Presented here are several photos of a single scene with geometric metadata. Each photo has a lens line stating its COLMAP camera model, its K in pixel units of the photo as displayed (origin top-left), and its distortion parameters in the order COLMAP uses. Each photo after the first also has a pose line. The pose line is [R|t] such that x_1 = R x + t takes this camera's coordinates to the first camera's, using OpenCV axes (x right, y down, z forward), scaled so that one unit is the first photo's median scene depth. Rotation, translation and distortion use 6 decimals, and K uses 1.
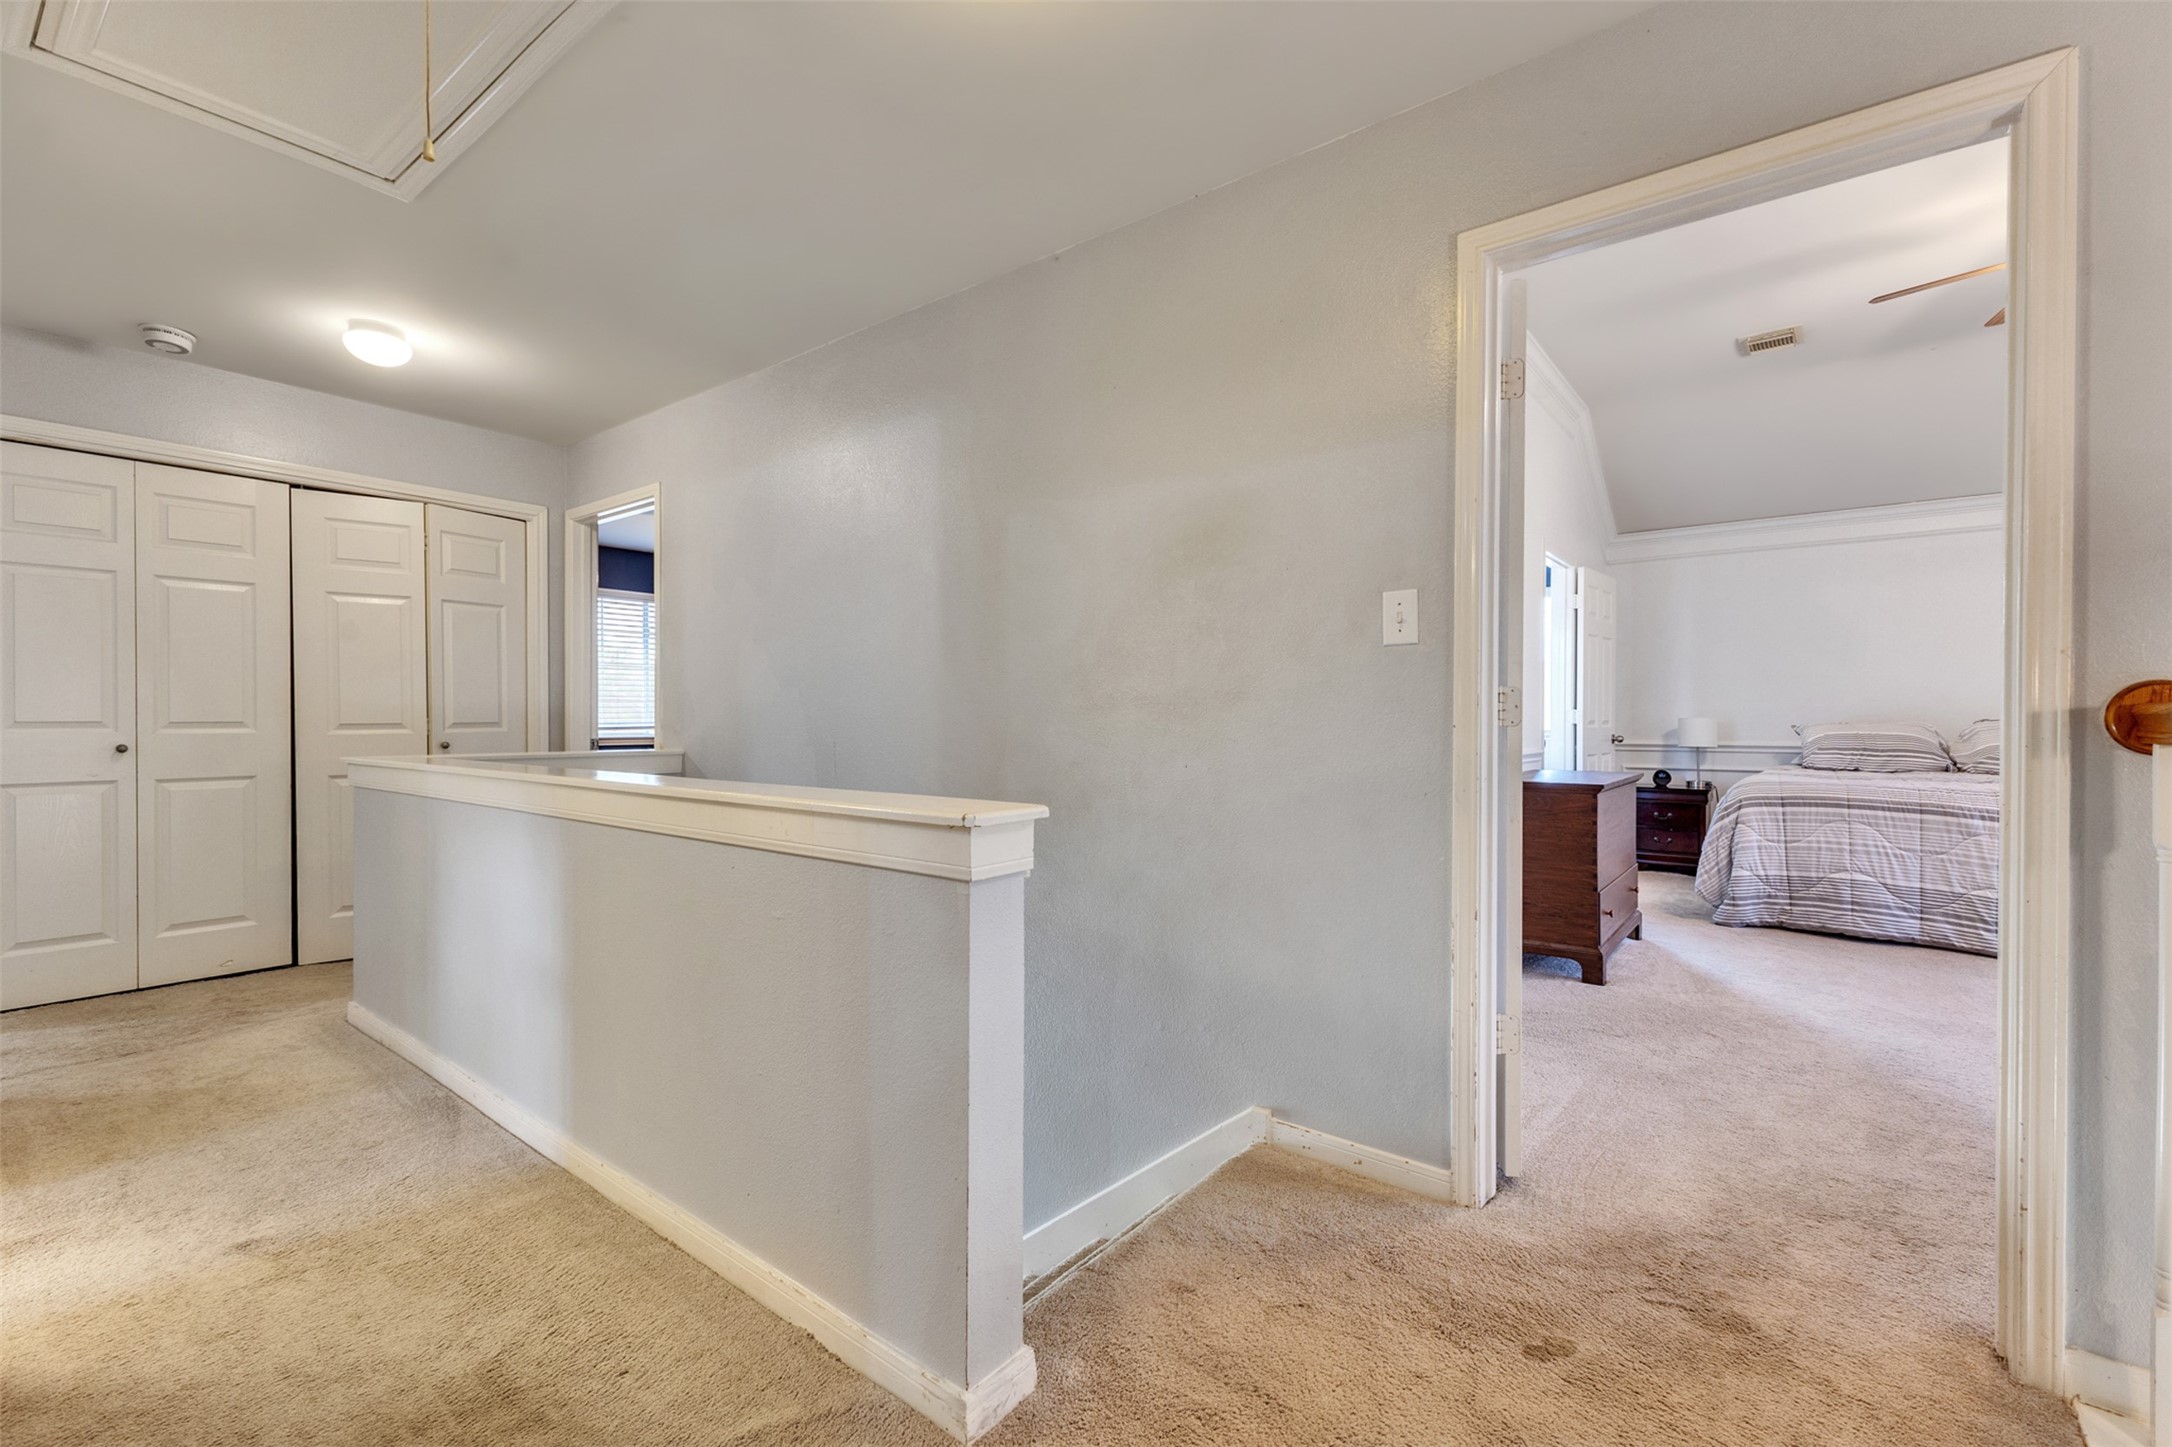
lens RADIAL K [[937.7, 0, 1082.0], [0, 937.7, 720.0], [0, 0, 1]] dist [0.018810, -0.001194]
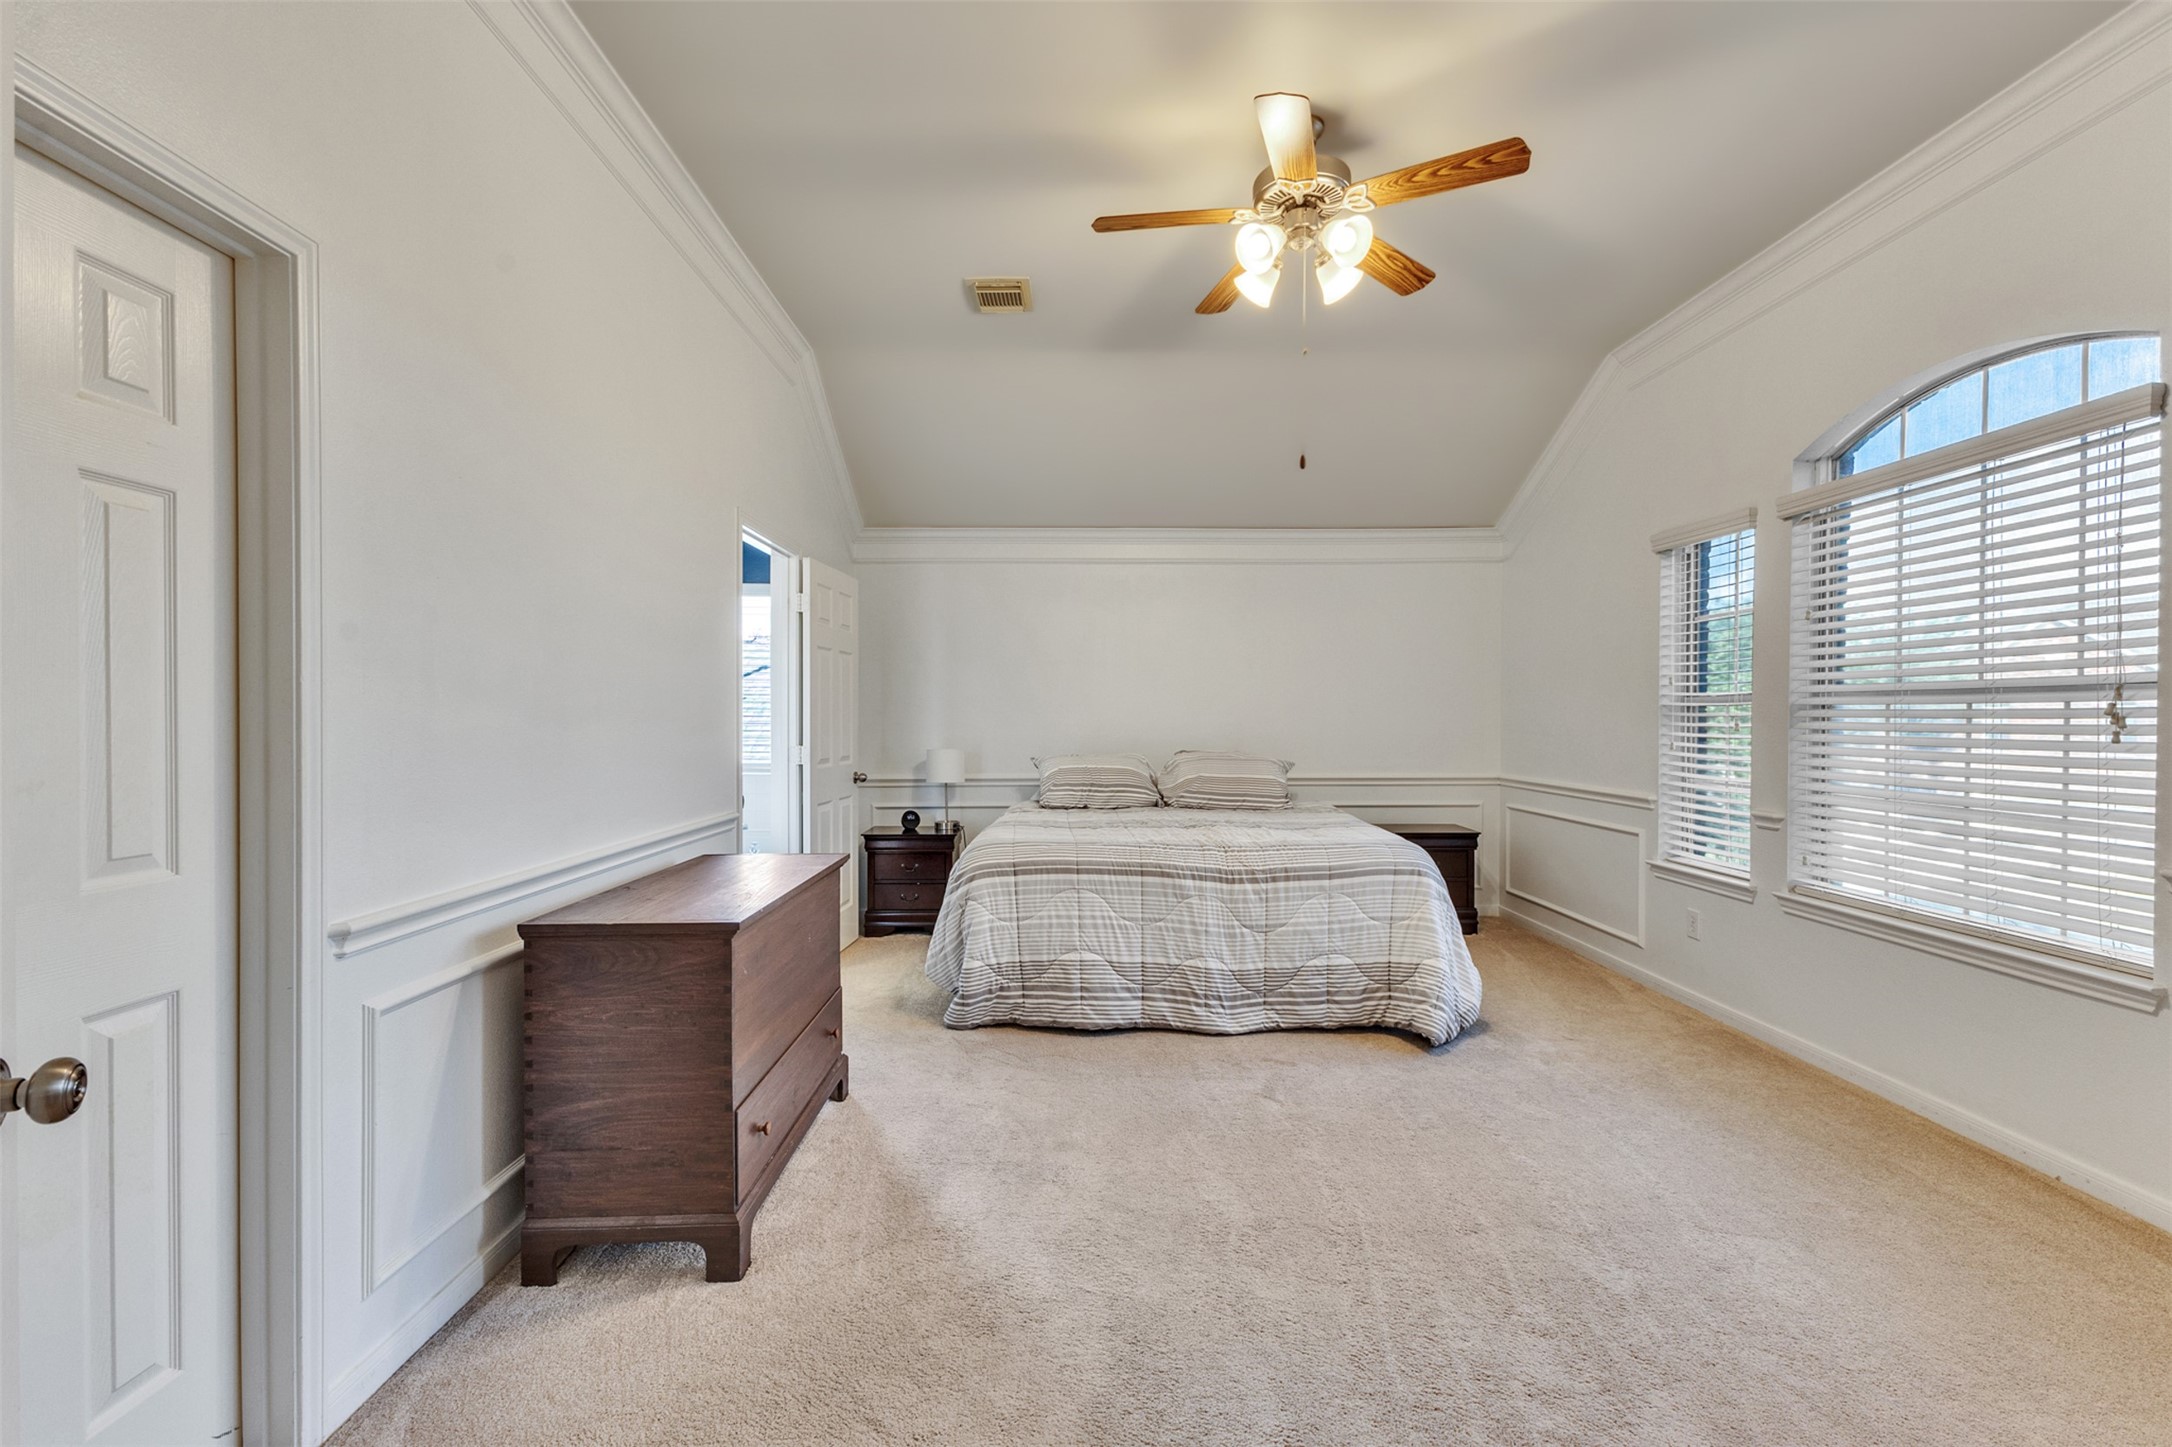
lens RADIAL K [[937.7, 0, 1083.7], [0, 937.7, 722.8], [0, 0, 1]] dist [0.018810, -0.001194]
pose [[0.776631, -0.007124, 0.629916, 0.294392], [0.005894, 0.999974, 0.004043, -0.040514], [-0.629929, 0.000573, 0.776653, 0.357488]]
